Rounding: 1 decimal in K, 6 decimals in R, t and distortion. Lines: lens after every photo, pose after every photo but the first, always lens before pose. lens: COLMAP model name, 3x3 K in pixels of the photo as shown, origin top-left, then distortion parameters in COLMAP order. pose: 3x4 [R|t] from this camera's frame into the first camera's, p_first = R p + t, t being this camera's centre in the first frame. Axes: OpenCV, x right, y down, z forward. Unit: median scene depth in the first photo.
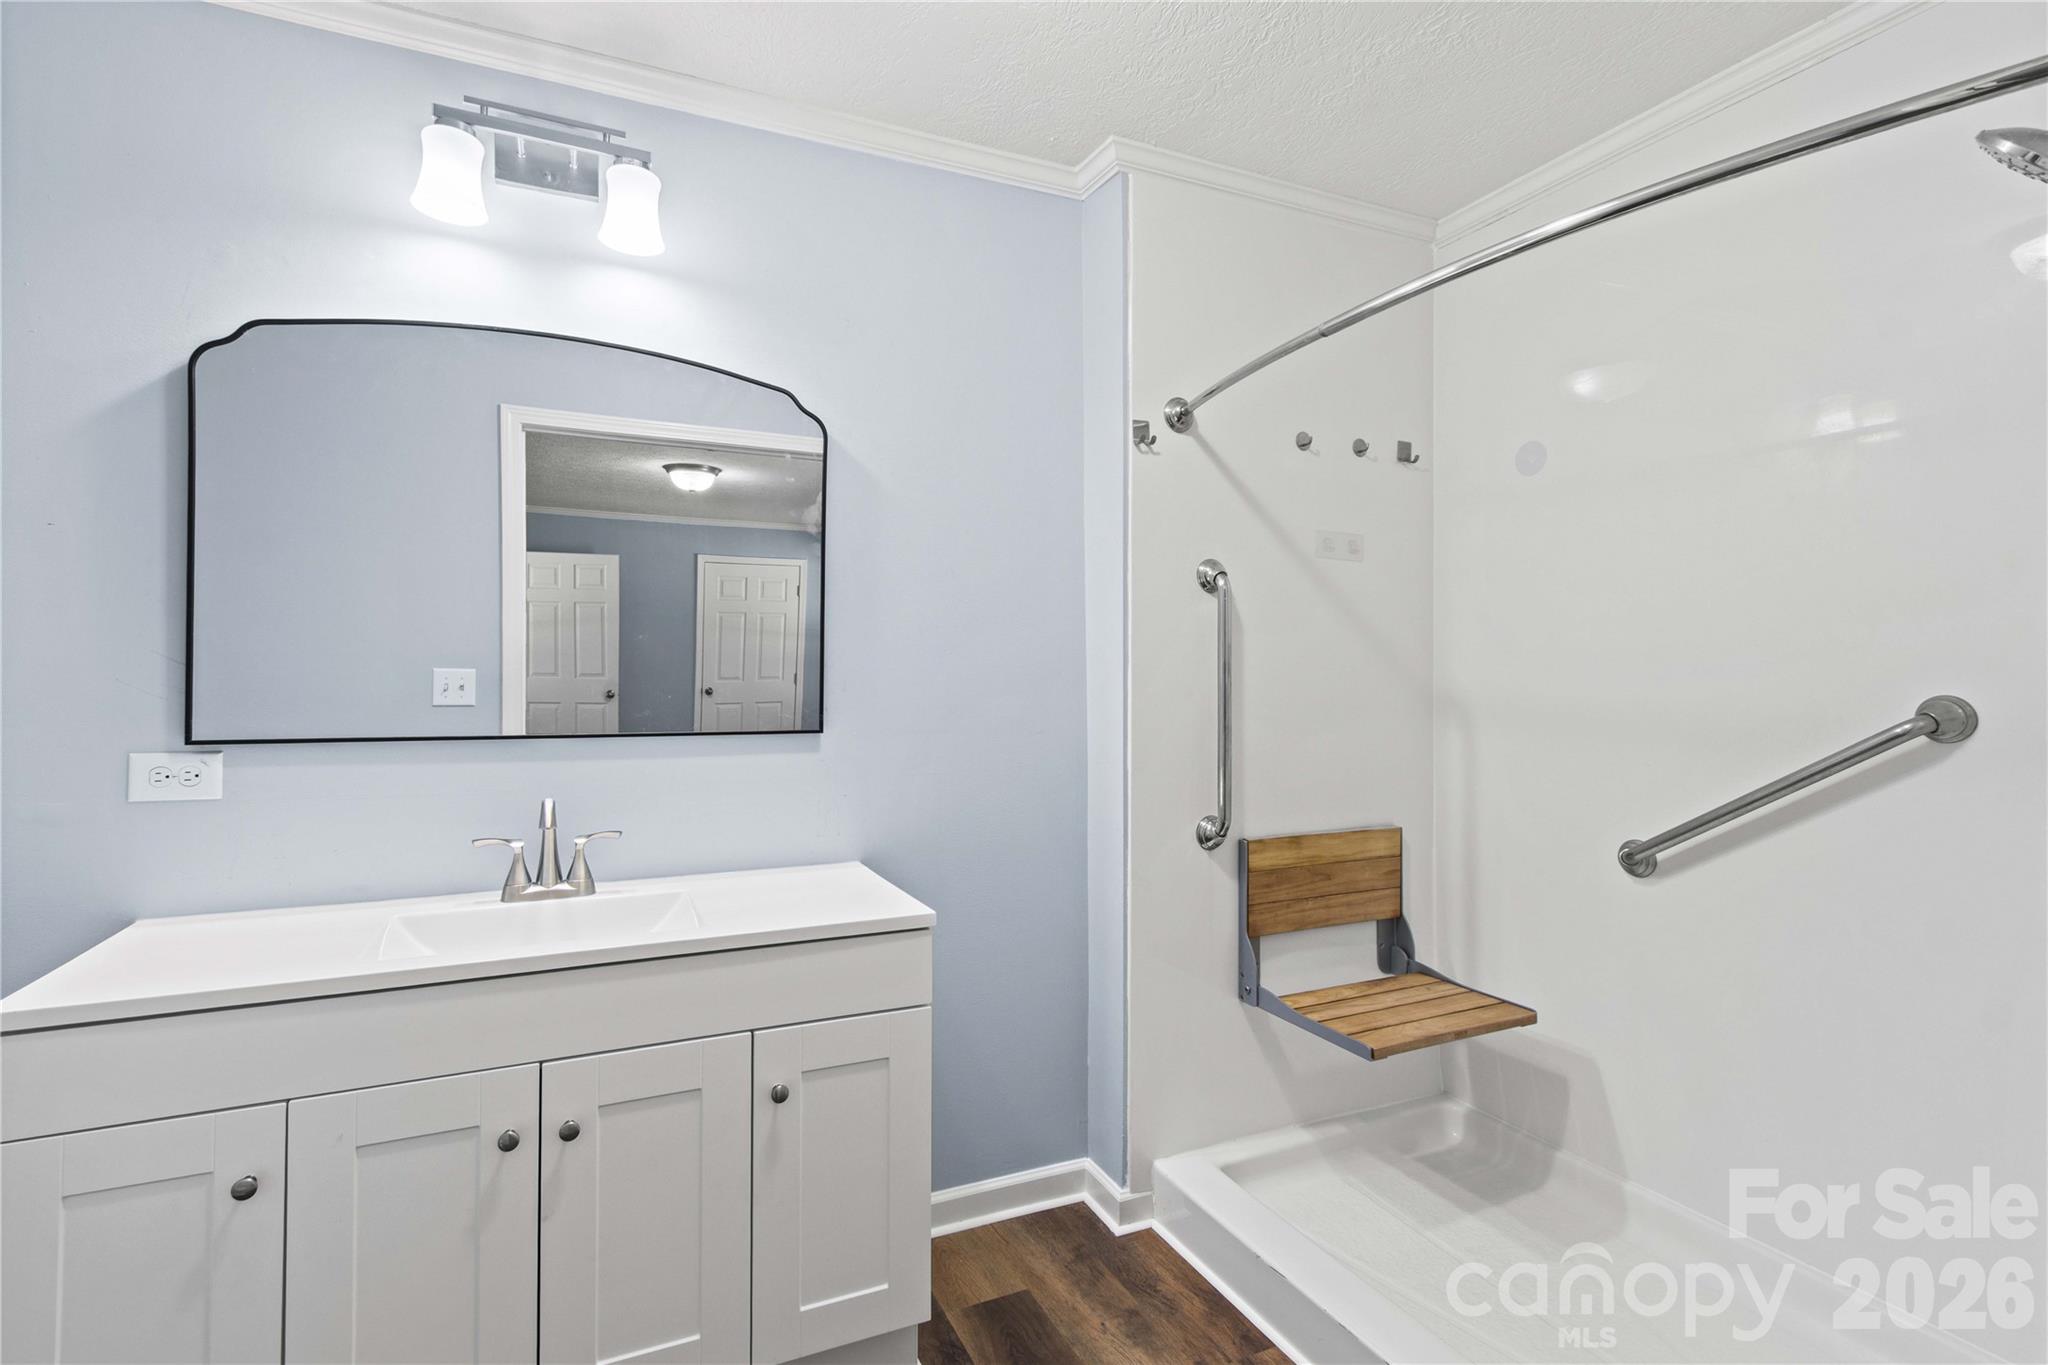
lens RADIAL K [[944.4, 0, 1008.8], [0, 944.4, 663.6], [0, 0, 1]] dist [0.006901, -0.000045]
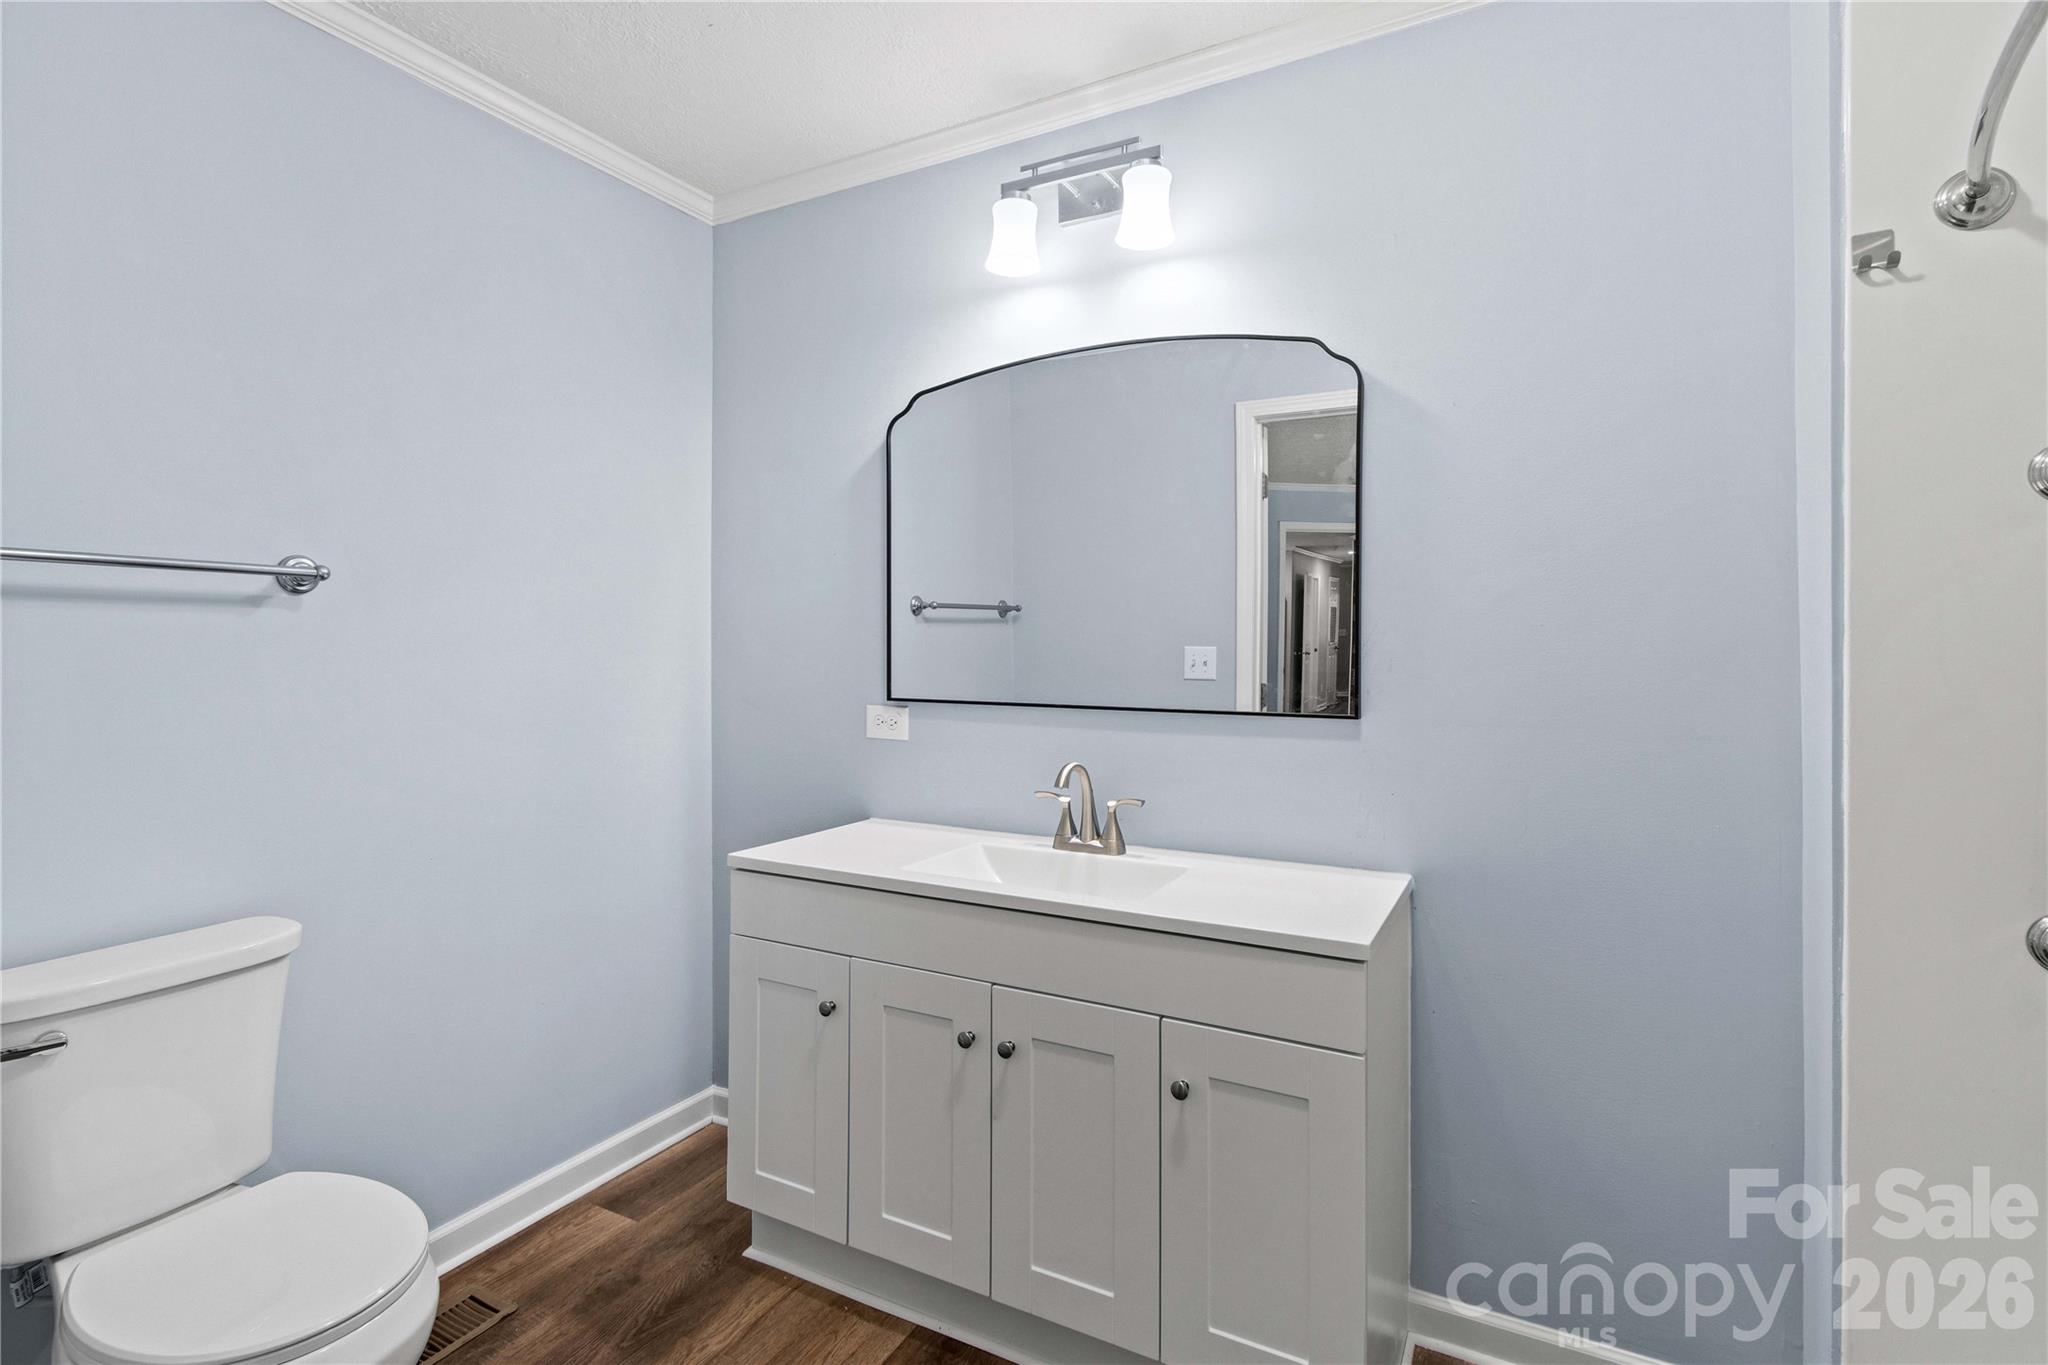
lens RADIAL K [[972.1, 0, 1027.4], [0, 972.1, 652.3], [0, 0, 1]] dist [0.001225, -0.000556]
pose [[0.609346, 0.002421, -0.792901, 0.376314], [0.007295, 0.999936, 0.008660, 0.001168], [0.792871, -0.011062, 0.609289, 0.238242]]
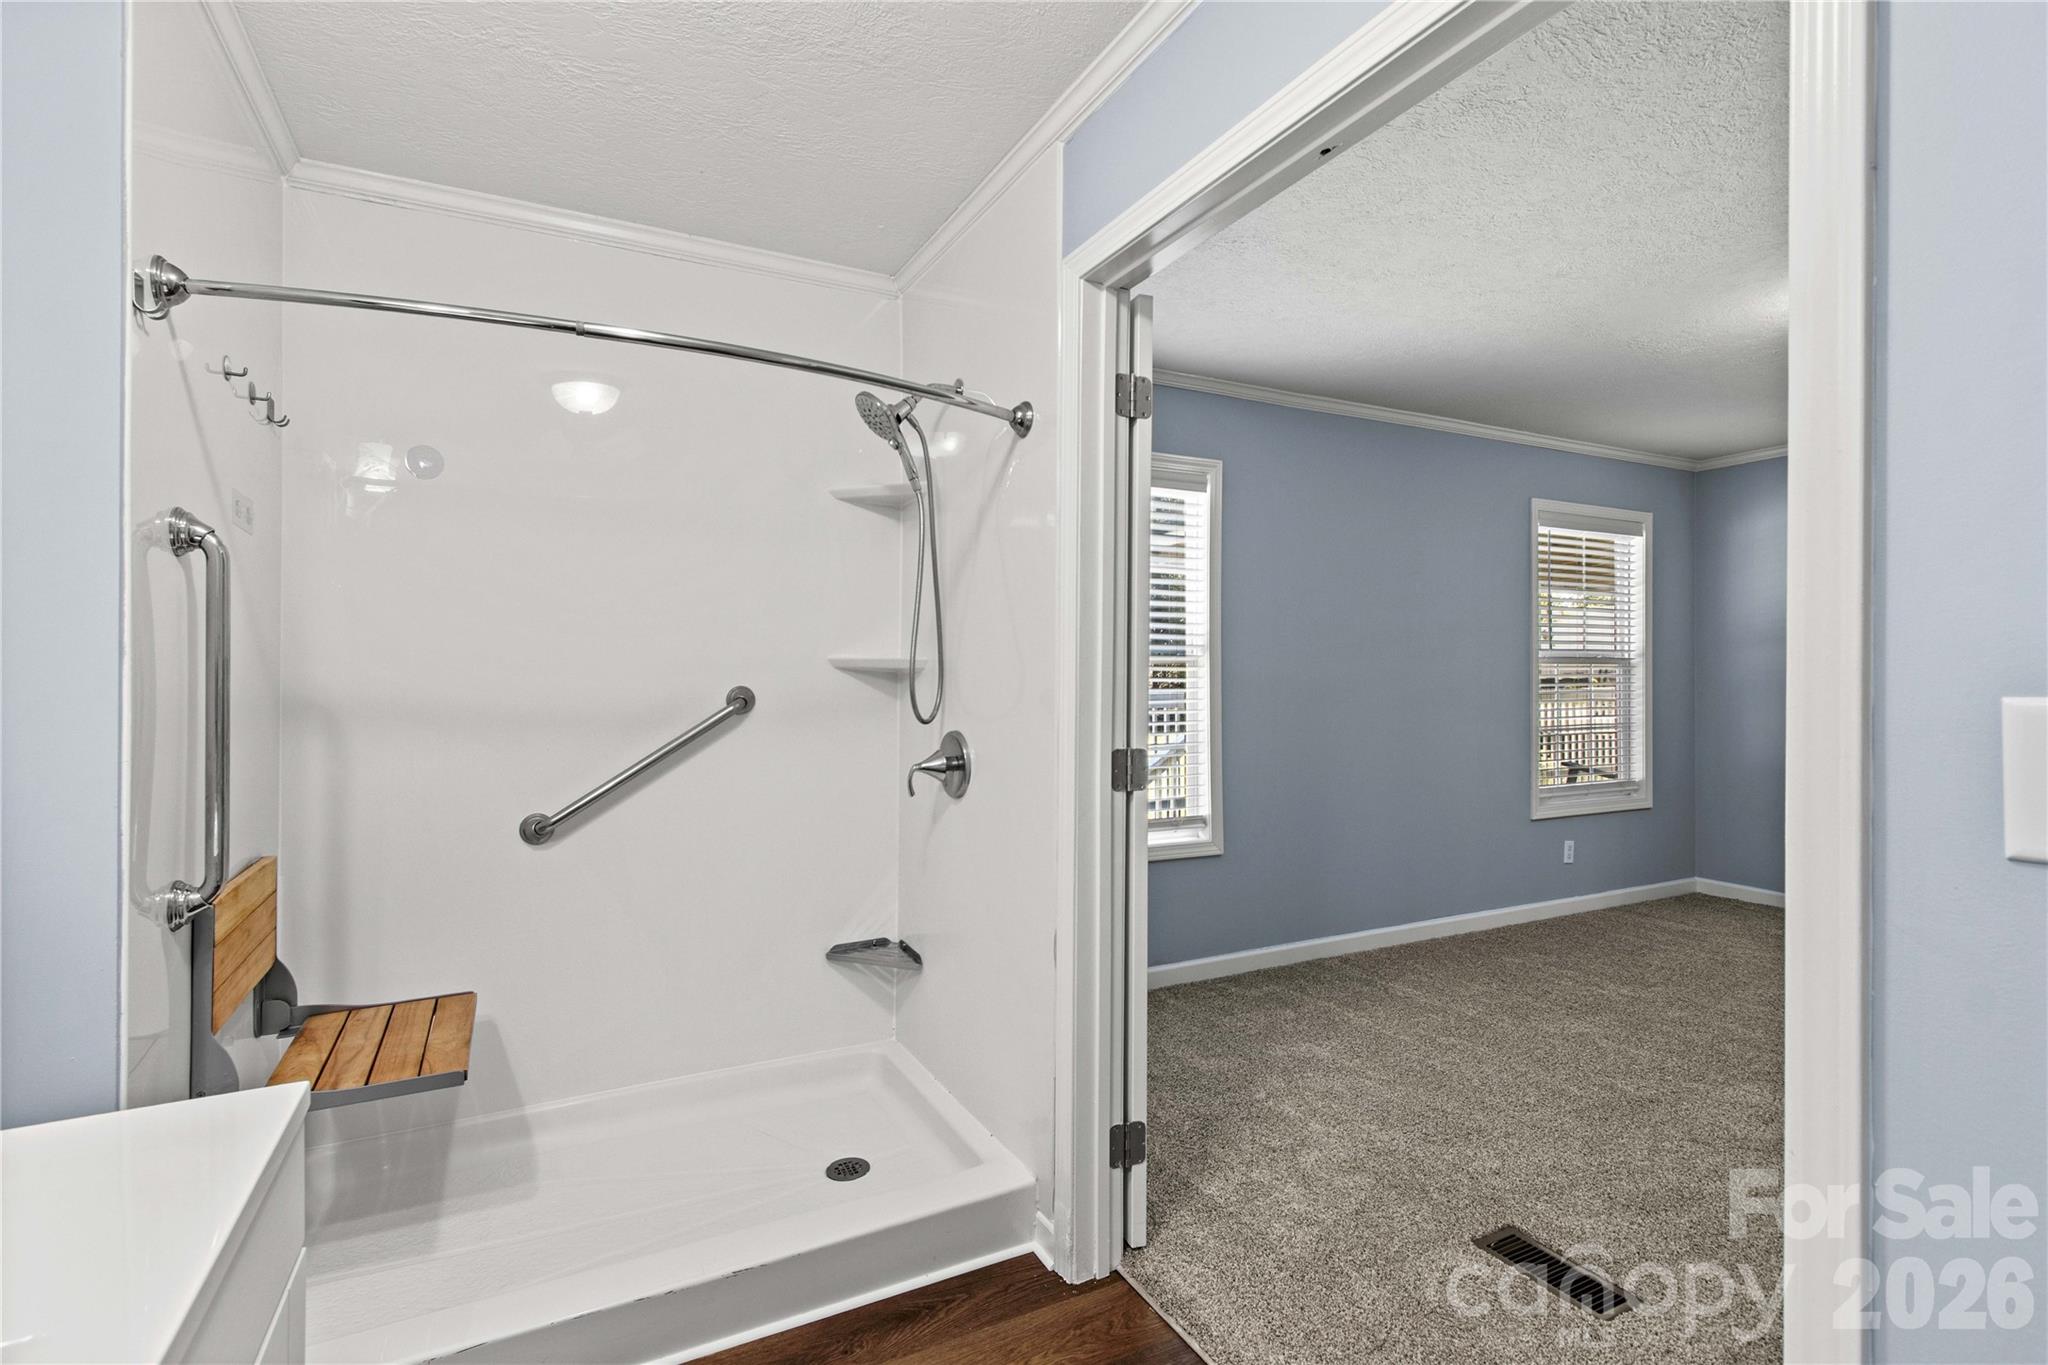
lens RADIAL K [[944.4, 0, 1008.8], [0, 944.4, 663.6], [0, 0, 1]] dist [0.006901, -0.000045]
pose [[-0.036205, 0.008860, 0.999305, -0.636079], [-0.011257, 0.999894, -0.009273, 0.003843], [-0.999281, -0.011584, -0.036102, 0.536961]]
